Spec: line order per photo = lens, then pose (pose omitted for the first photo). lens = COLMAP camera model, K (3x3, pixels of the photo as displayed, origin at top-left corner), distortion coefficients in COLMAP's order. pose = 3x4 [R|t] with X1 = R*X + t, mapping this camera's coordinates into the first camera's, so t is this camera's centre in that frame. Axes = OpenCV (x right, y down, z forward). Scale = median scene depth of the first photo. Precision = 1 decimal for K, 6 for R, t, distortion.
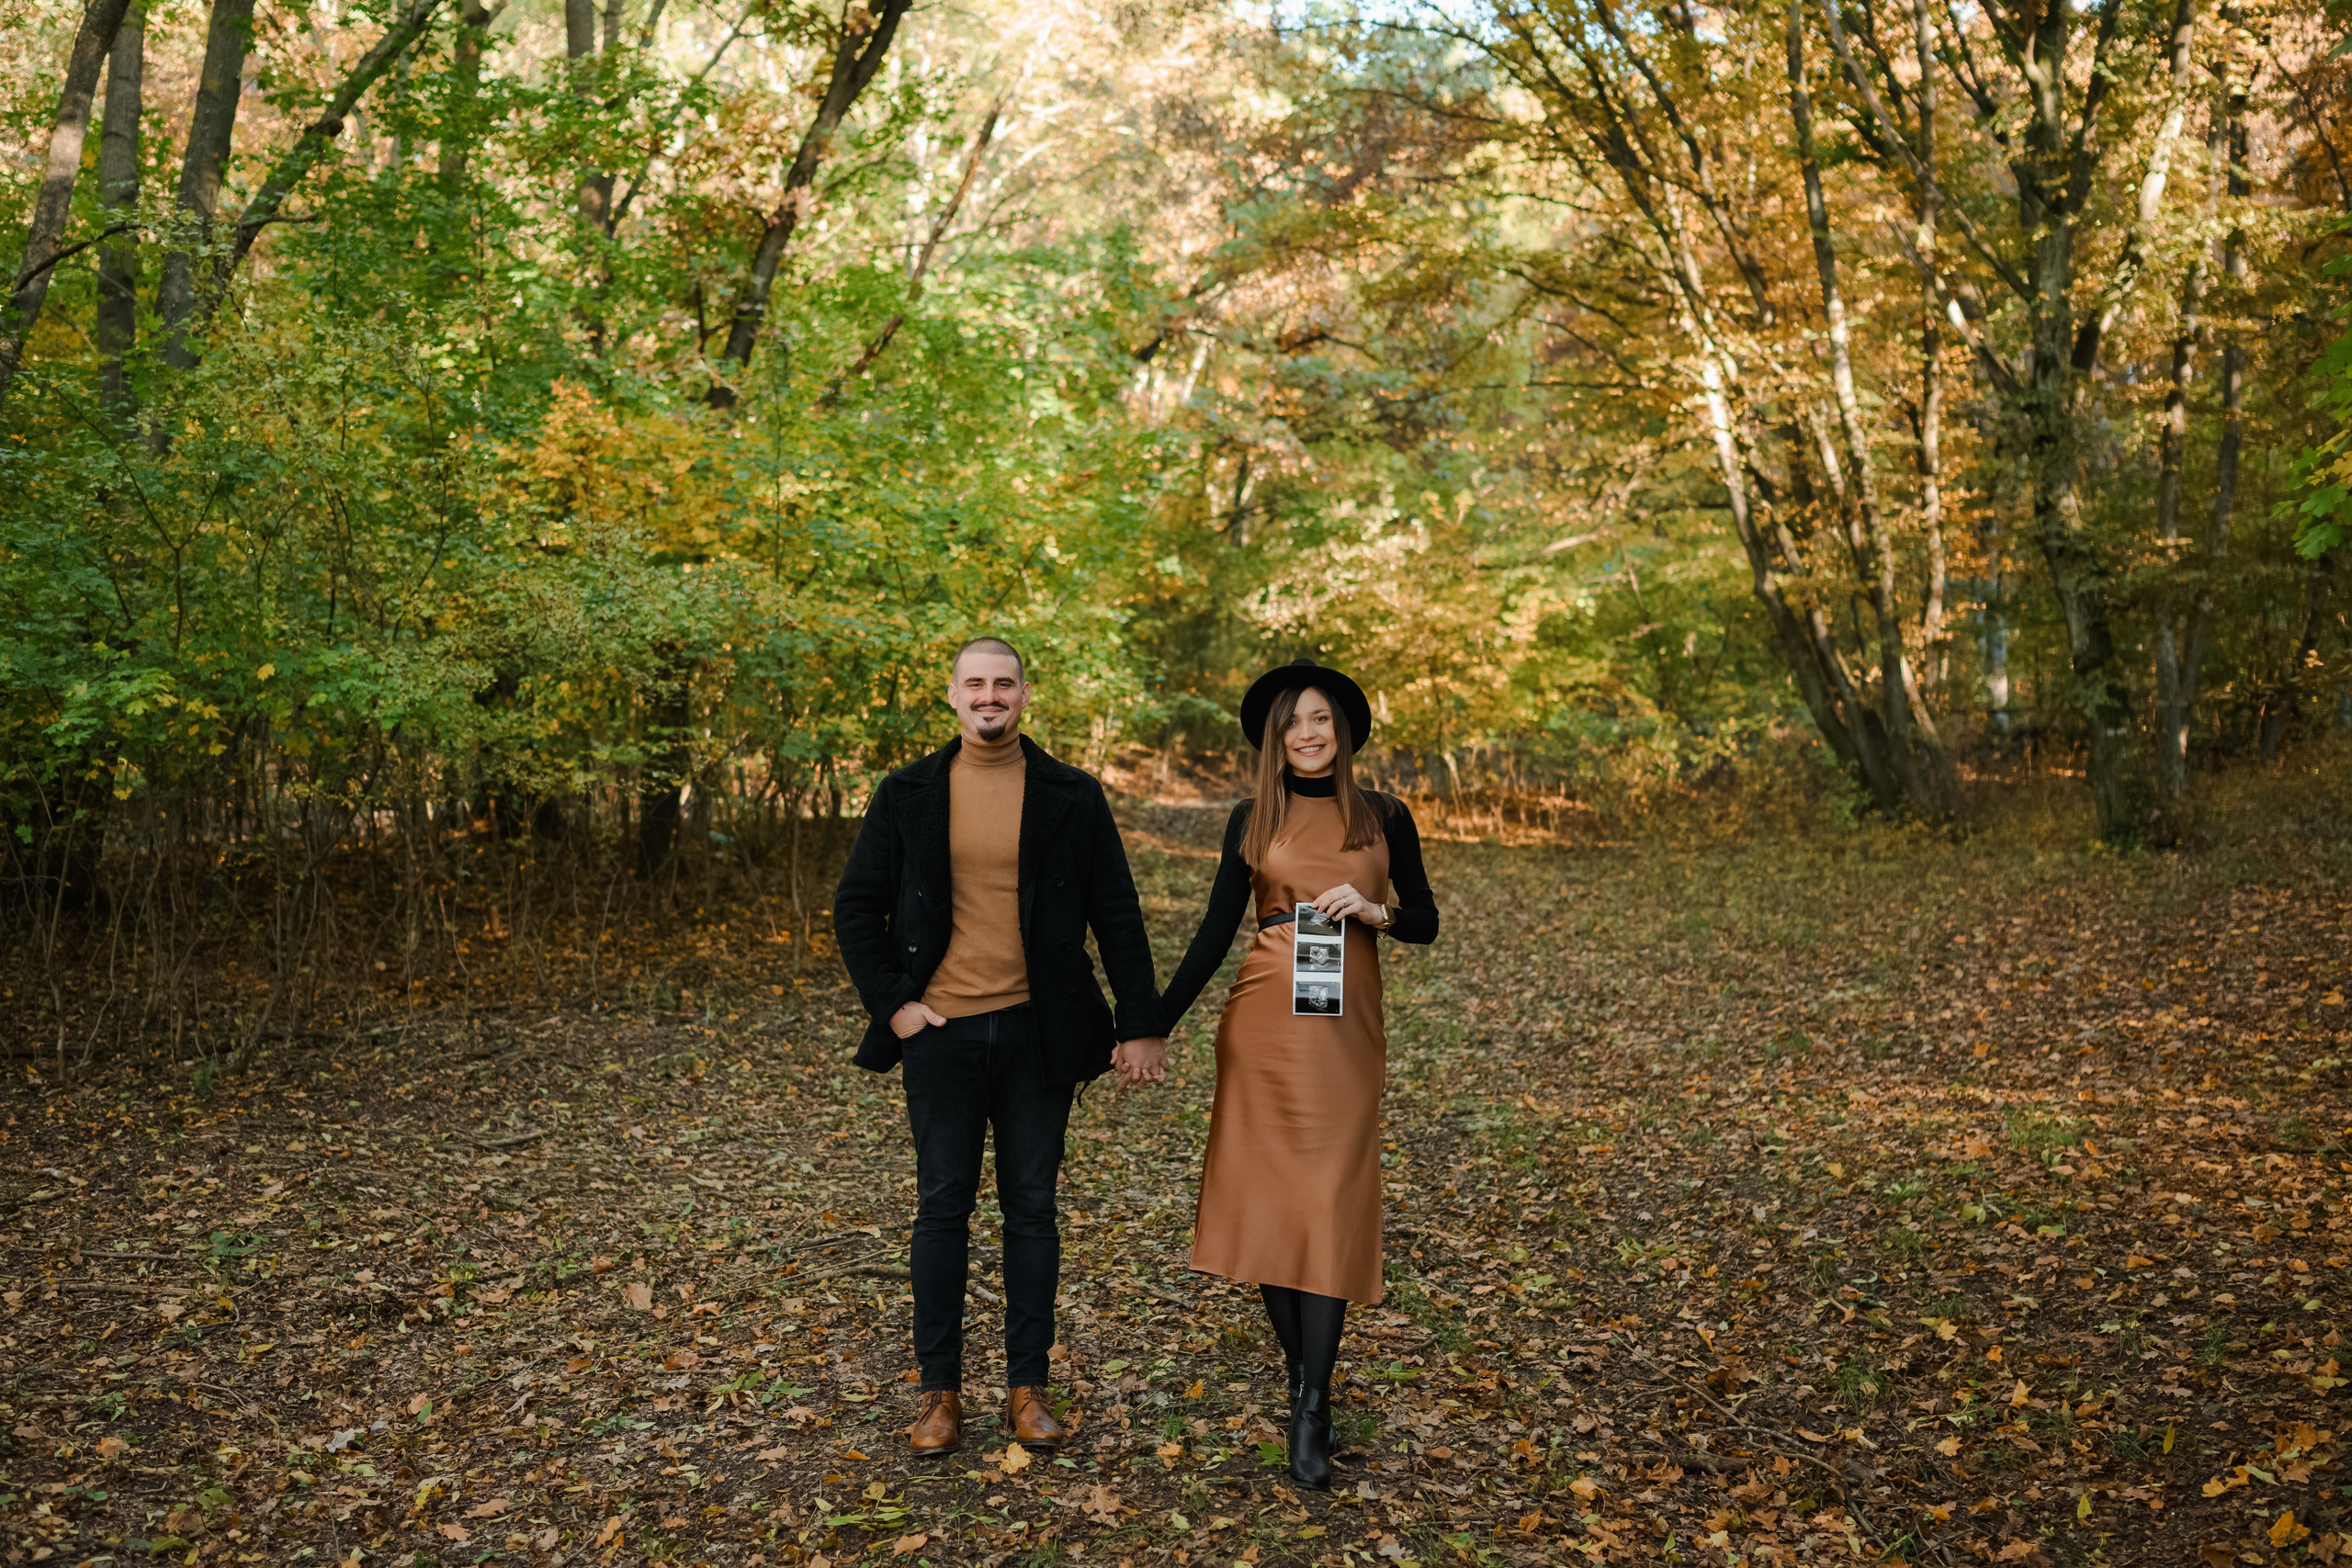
lens RADIAL K [[2366.6, 0, 1176.0], [0, 2366.6, 784.0], [0, 0, 1]] dist [-0.007849, -0.002740]
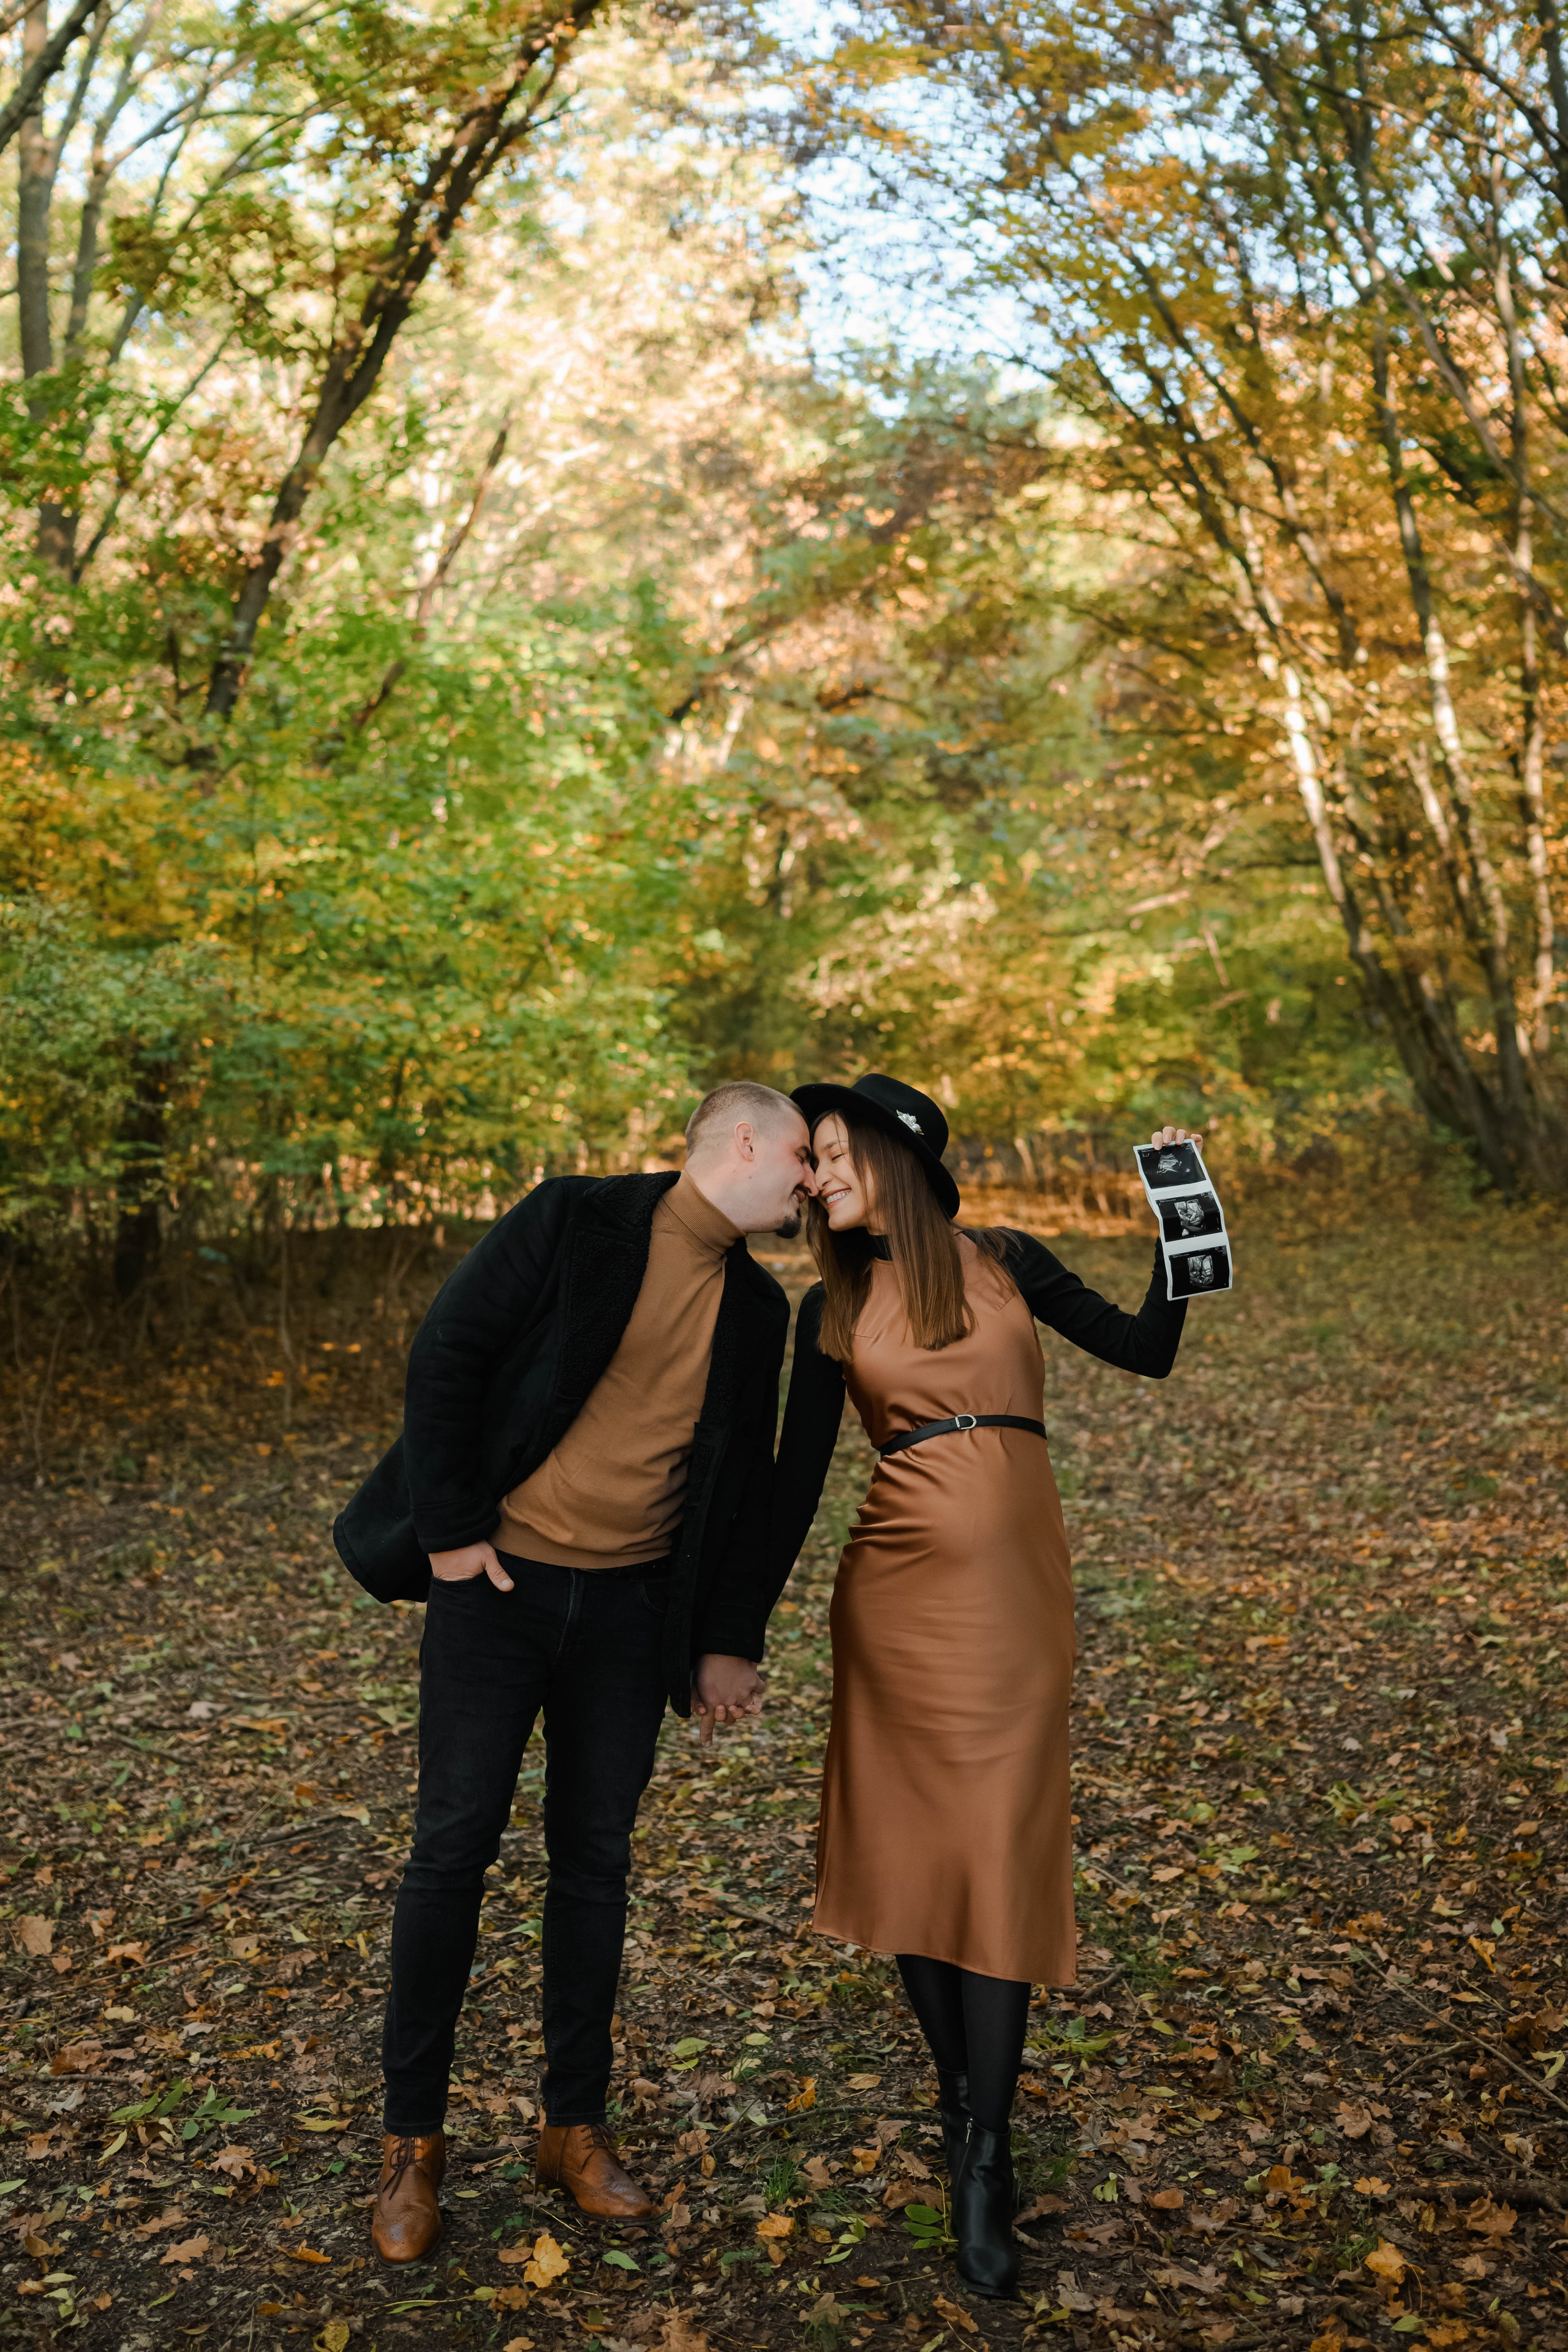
lens RADIAL K [[2331.0, 0, 786.2], [0, 2331.0, 1048.8], [0, 0, 1]] dist [0.007188, 0.010027]
pose [[0.999163, -0.023410, 0.033546, -0.006068], [0.024964, 0.998597, -0.046689, -0.010117], [-0.032406, 0.047487, 0.998346, 0.133823]]
